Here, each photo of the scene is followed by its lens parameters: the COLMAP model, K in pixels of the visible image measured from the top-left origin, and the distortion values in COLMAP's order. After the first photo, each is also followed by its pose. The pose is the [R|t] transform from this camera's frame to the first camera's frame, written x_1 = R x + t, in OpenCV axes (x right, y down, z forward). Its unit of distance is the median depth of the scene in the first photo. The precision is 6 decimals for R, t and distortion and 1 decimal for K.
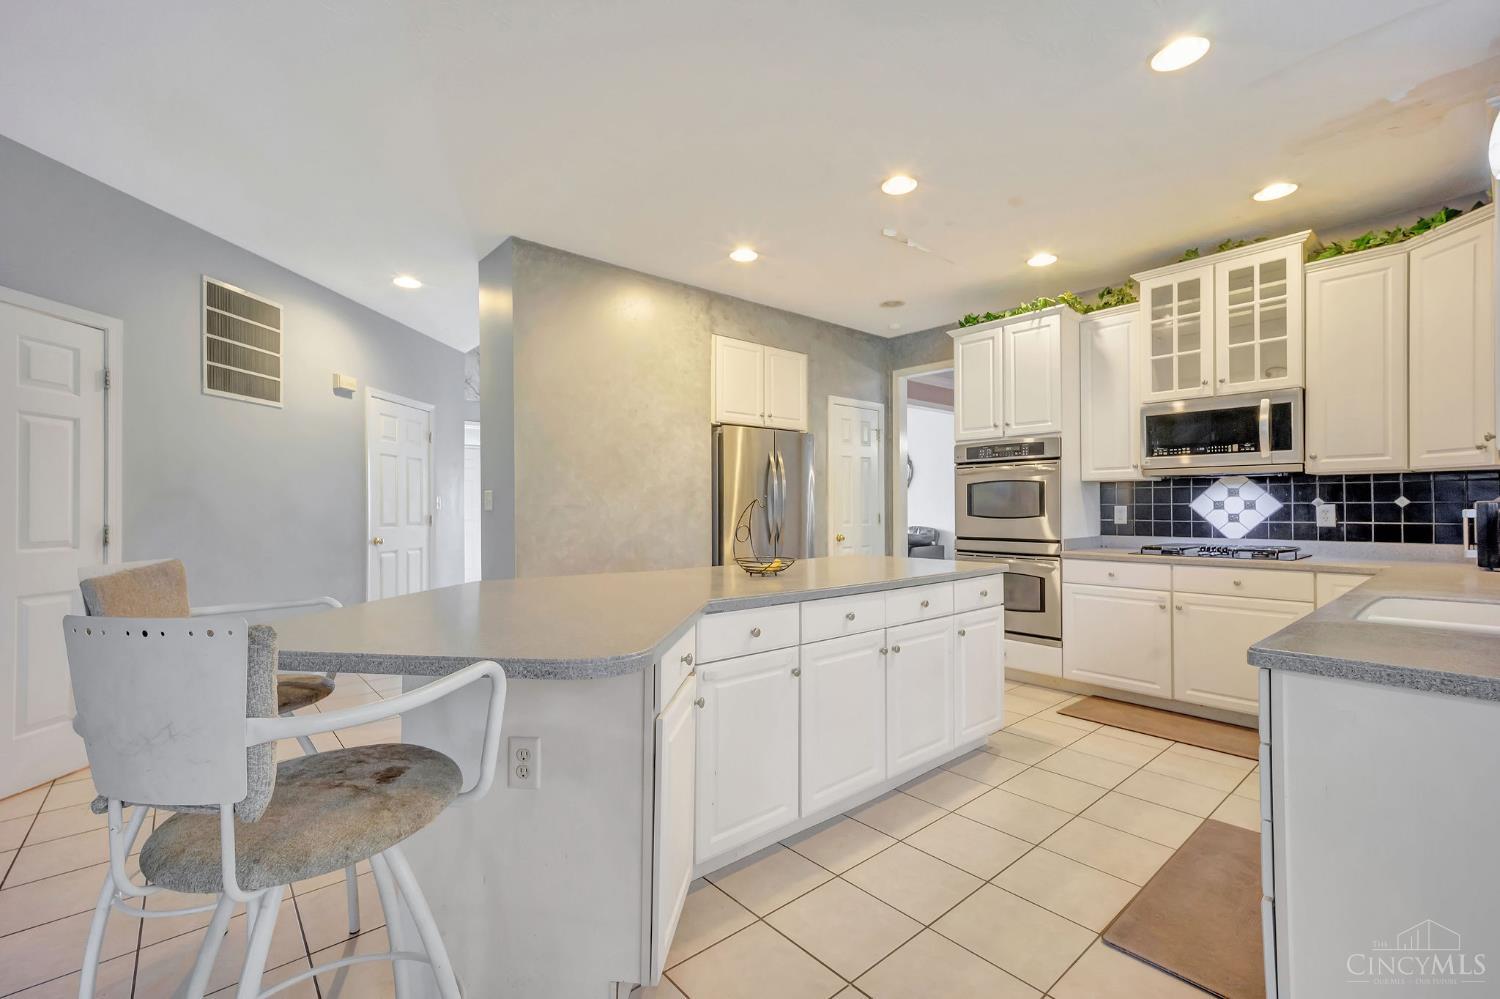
lens RADIAL K [[651.4, 0, 755.4], [0, 651.4, 500.1], [0, 0, 1]] dist [-0.010177, 0.002631]
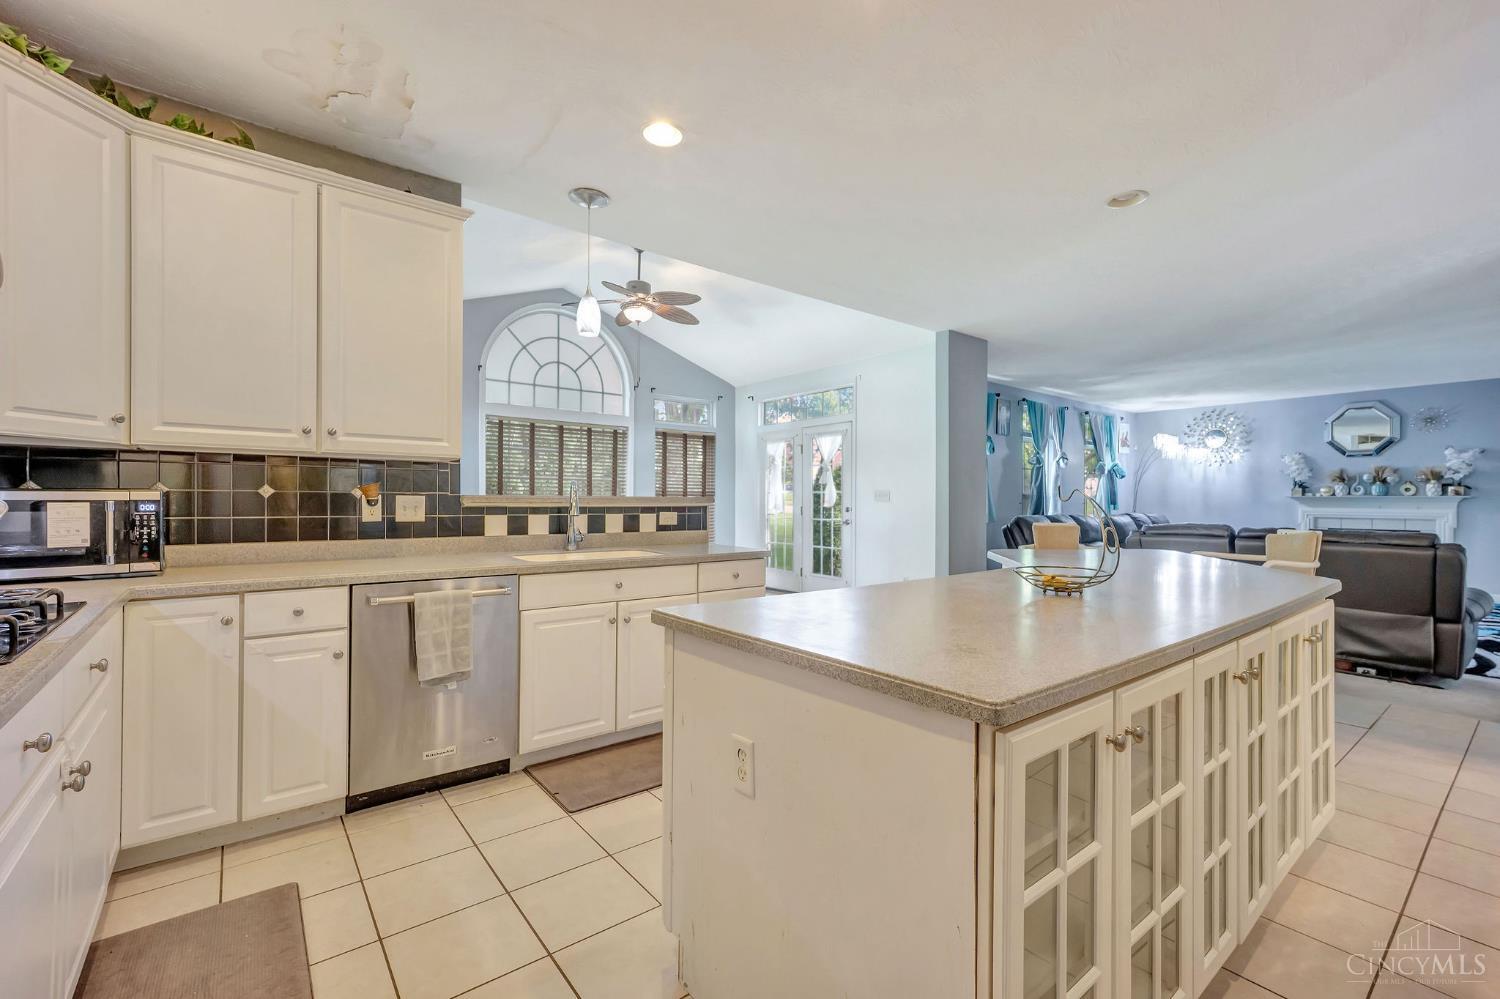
lens RADIAL K [[651.4, 0, 741.5], [0, 651.4, 504.2], [0, 0, 1]] dist [-0.010177, 0.002631]
pose [[-0.997997, -0.005599, 0.063015, 0.221866], [-0.006270, 0.999926, -0.010458, 0.016210], [-0.062952, -0.010832, -0.997958, 1.181415]]
